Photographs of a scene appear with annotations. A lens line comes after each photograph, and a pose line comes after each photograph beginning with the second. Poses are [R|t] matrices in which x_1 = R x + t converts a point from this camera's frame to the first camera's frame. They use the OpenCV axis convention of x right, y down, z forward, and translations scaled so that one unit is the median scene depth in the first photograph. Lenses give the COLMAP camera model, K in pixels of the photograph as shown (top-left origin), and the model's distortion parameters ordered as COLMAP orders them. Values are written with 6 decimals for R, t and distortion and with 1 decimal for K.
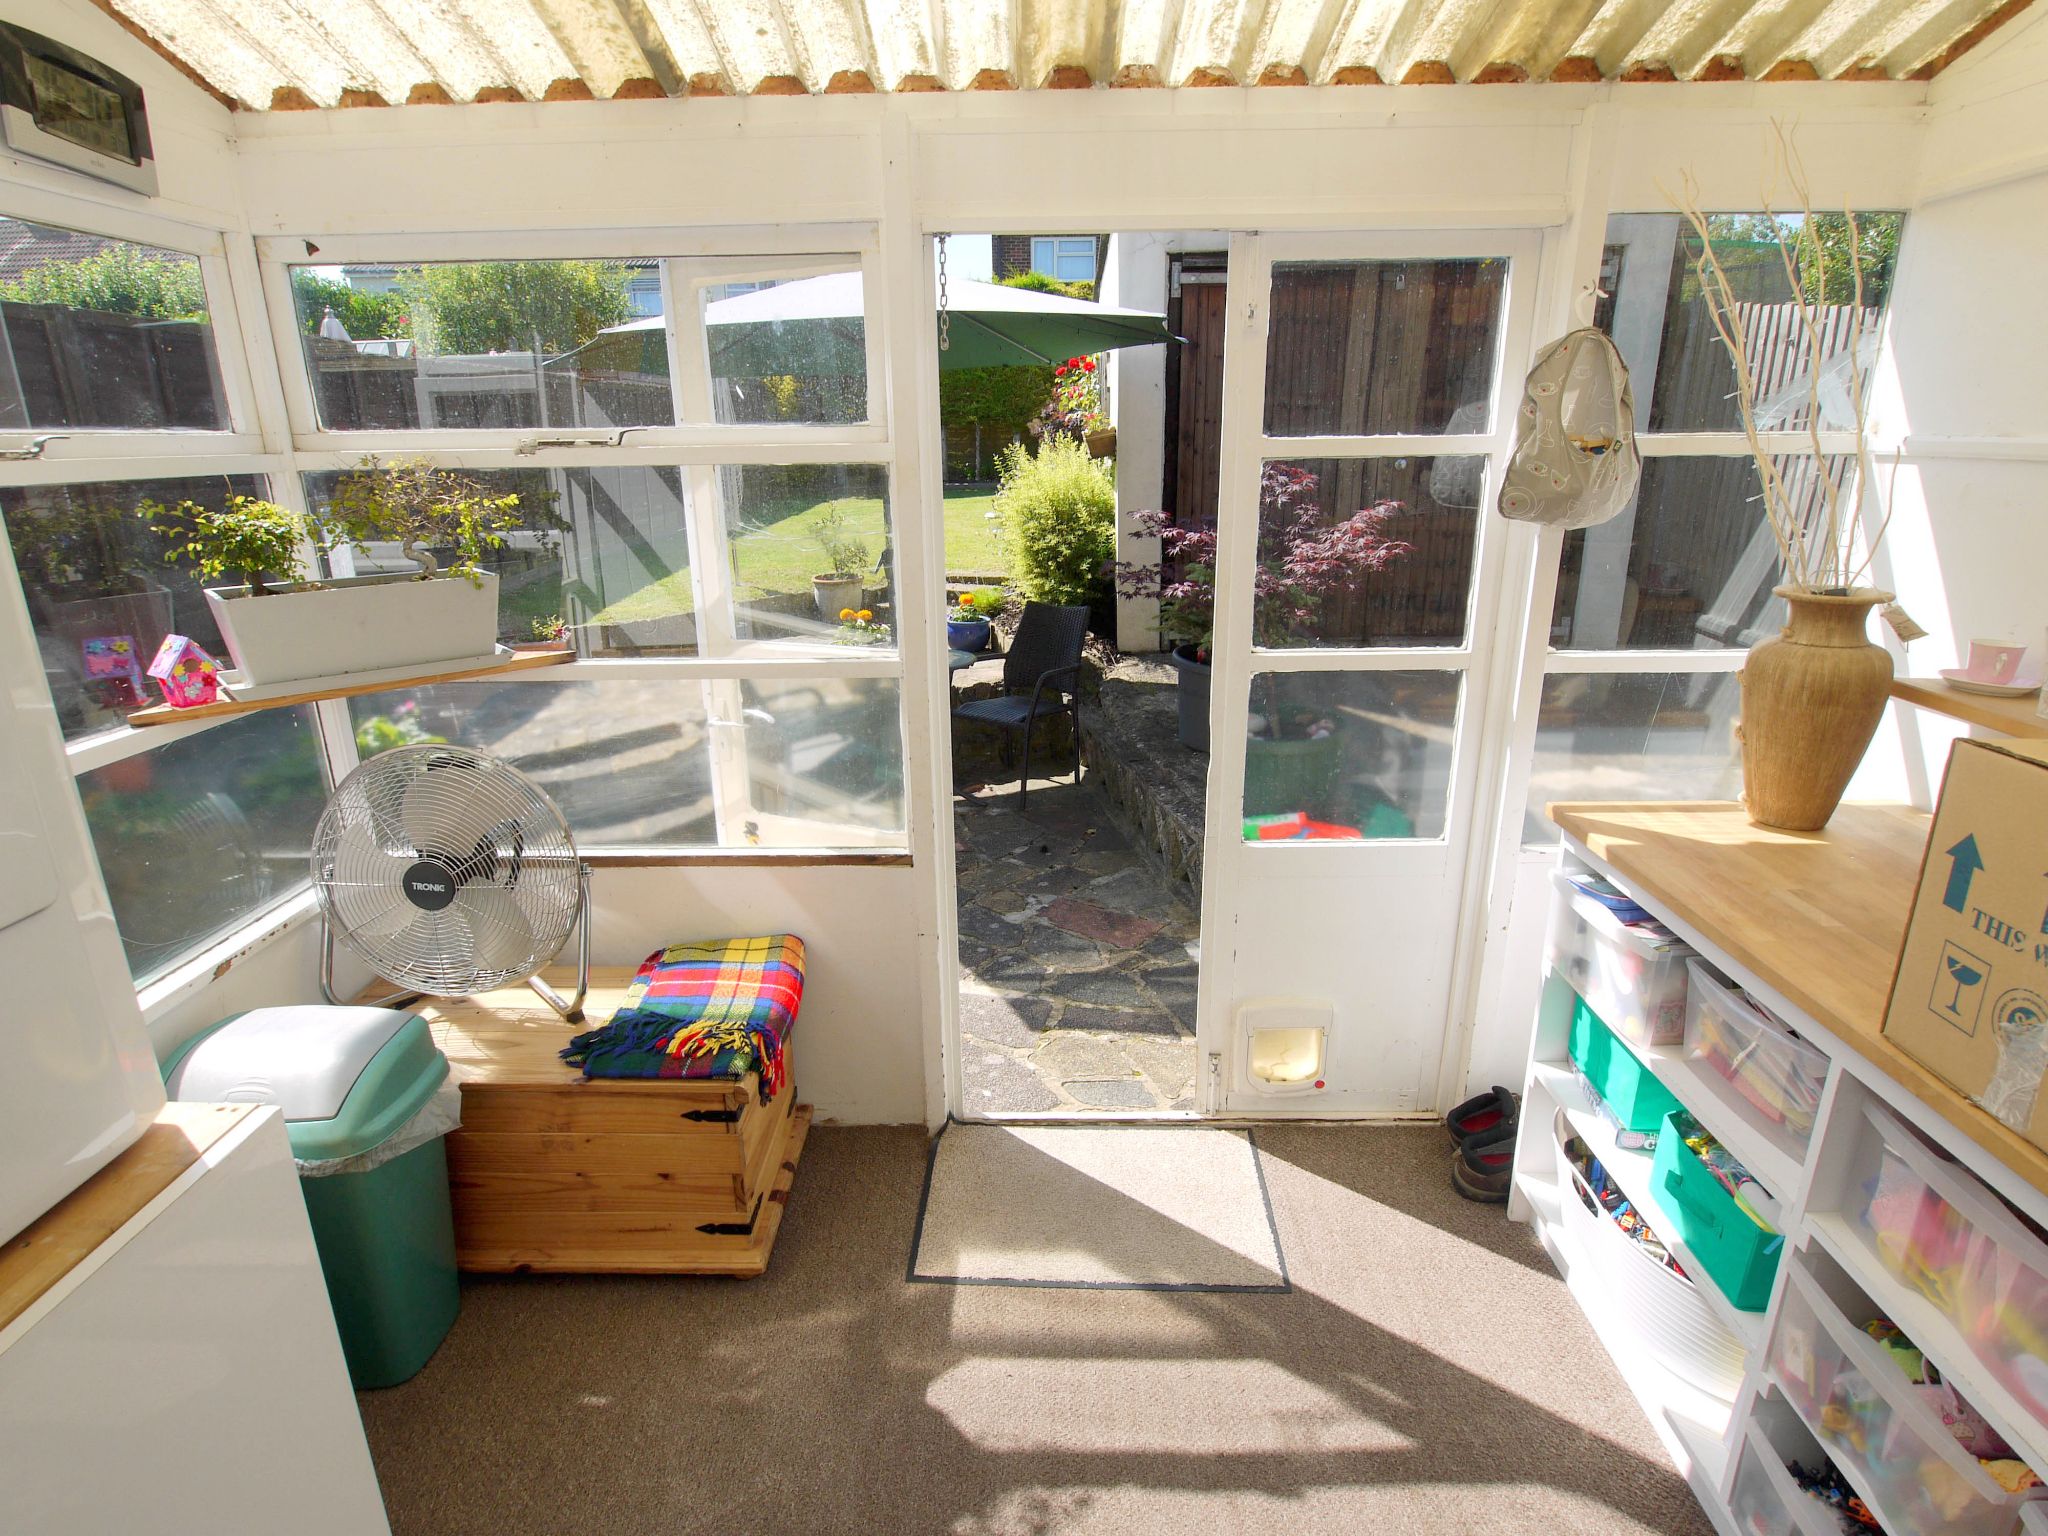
lens RADIAL K [[1079.6, 0, 1017.5], [0, 1079.6, 768.4], [0, 0, 1]] dist [-0.003679, -0.002002]
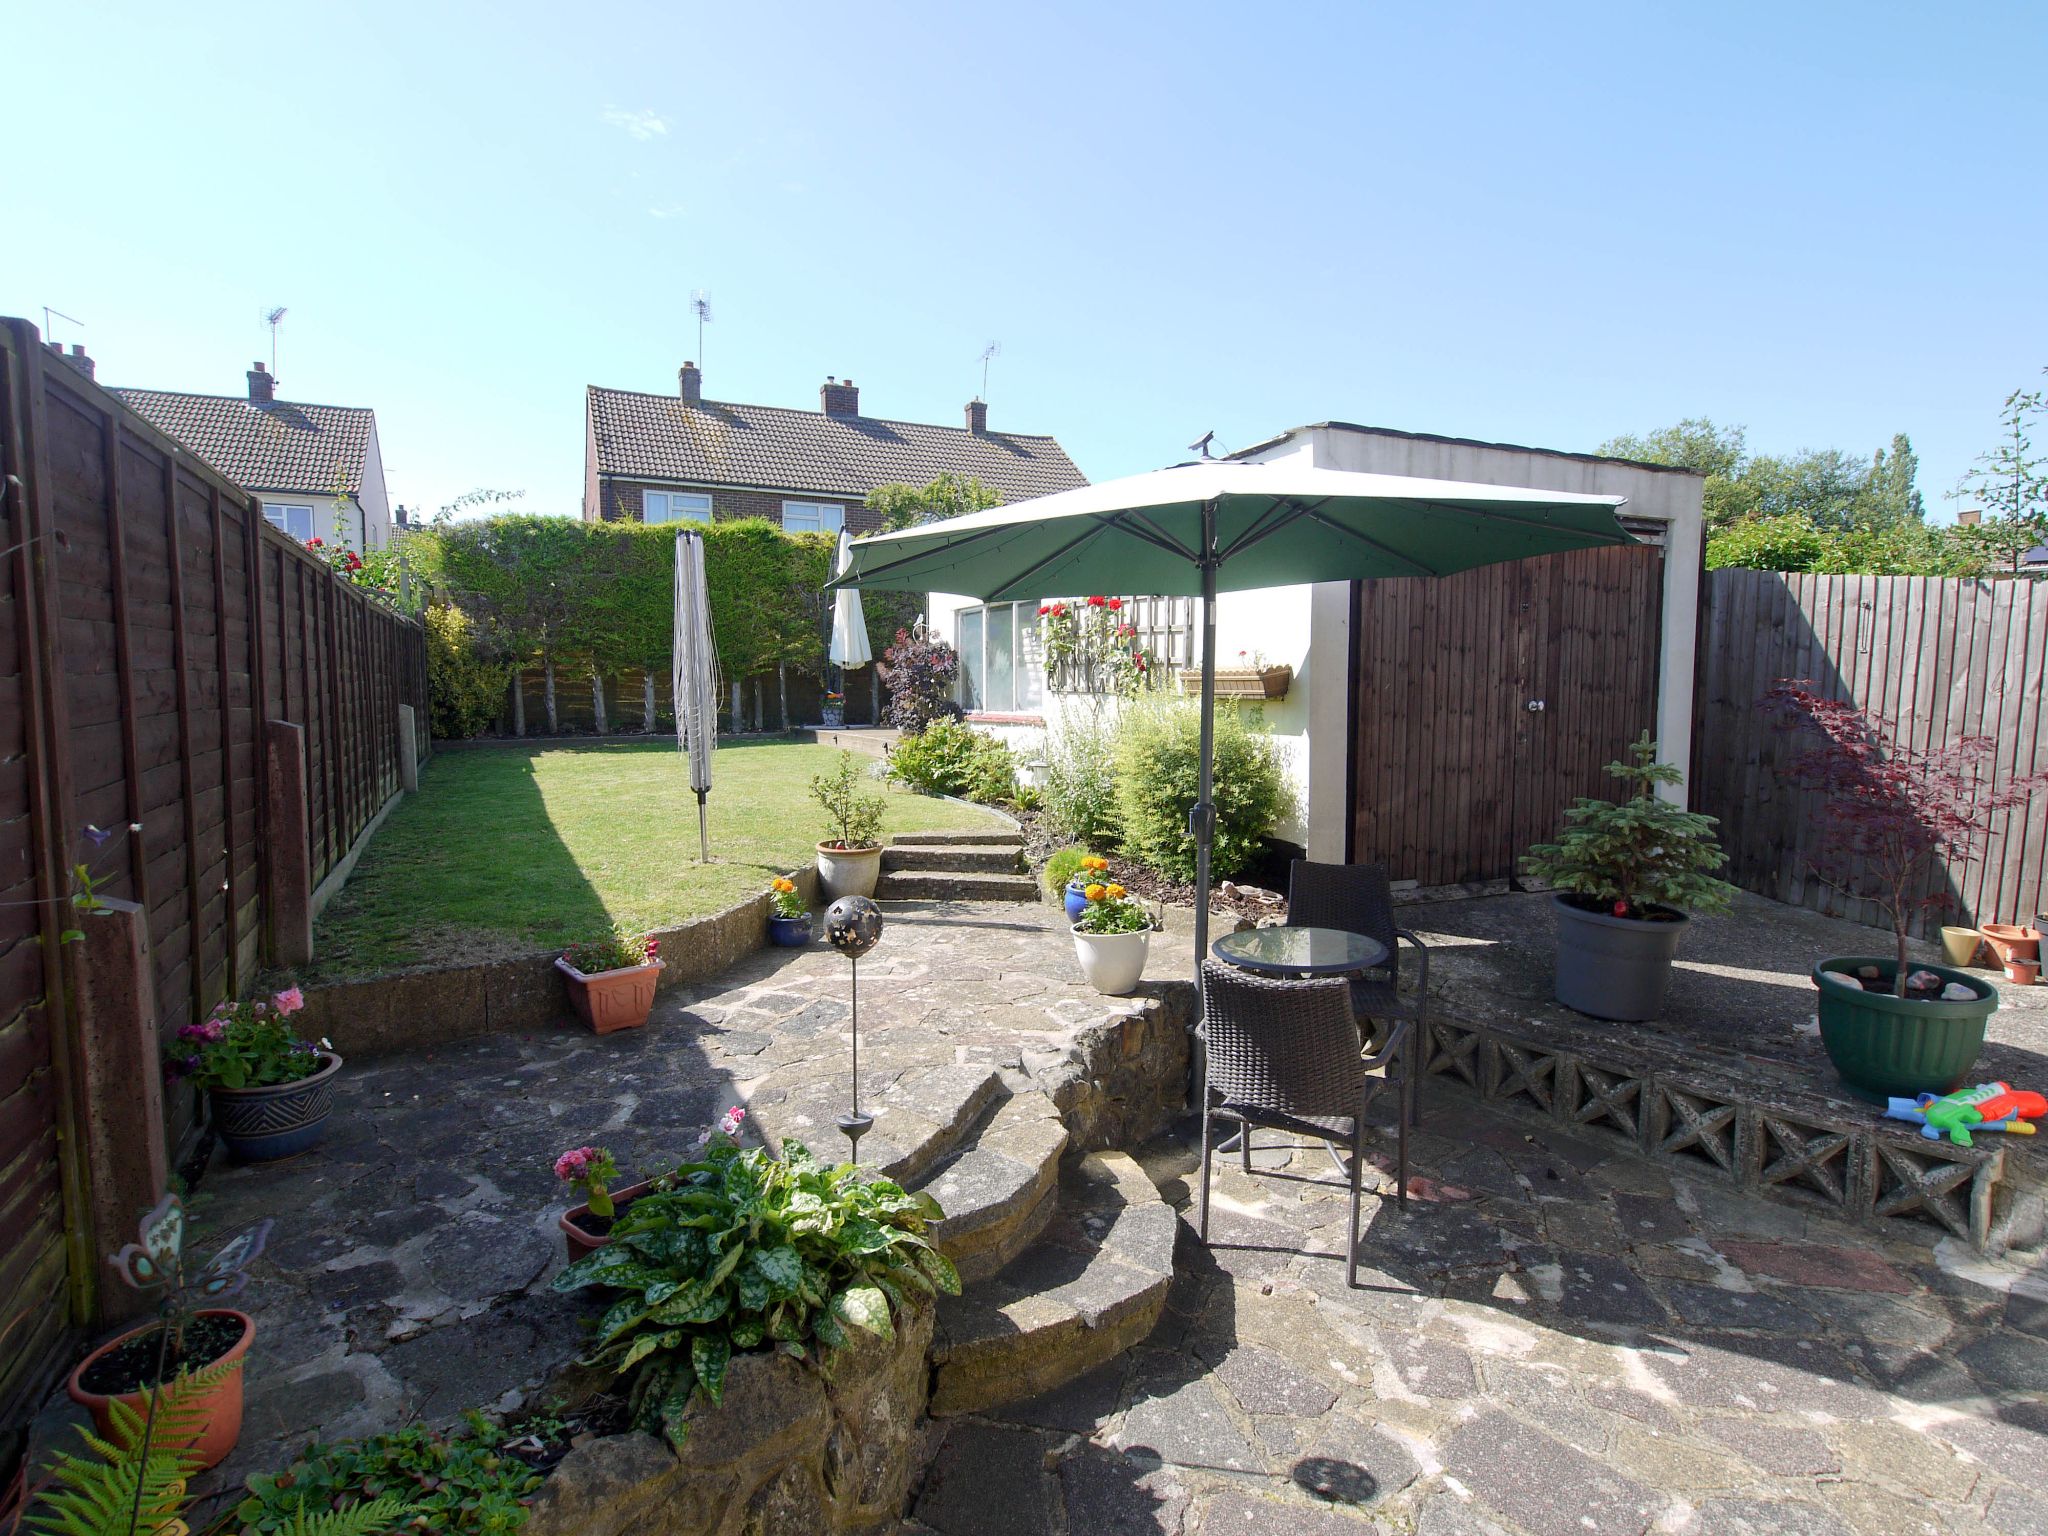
lens RADIAL K [[1079.6, 0, 1024.7], [0, 1079.6, 774.7], [0, 0, 1]] dist [-0.003679, -0.002002]
pose [[0.894023, -0.020371, 0.447558, -0.684638], [0.119817, 0.973451, -0.195033, -0.103522], [-0.431703, 0.227989, 0.872728, 0.442052]]
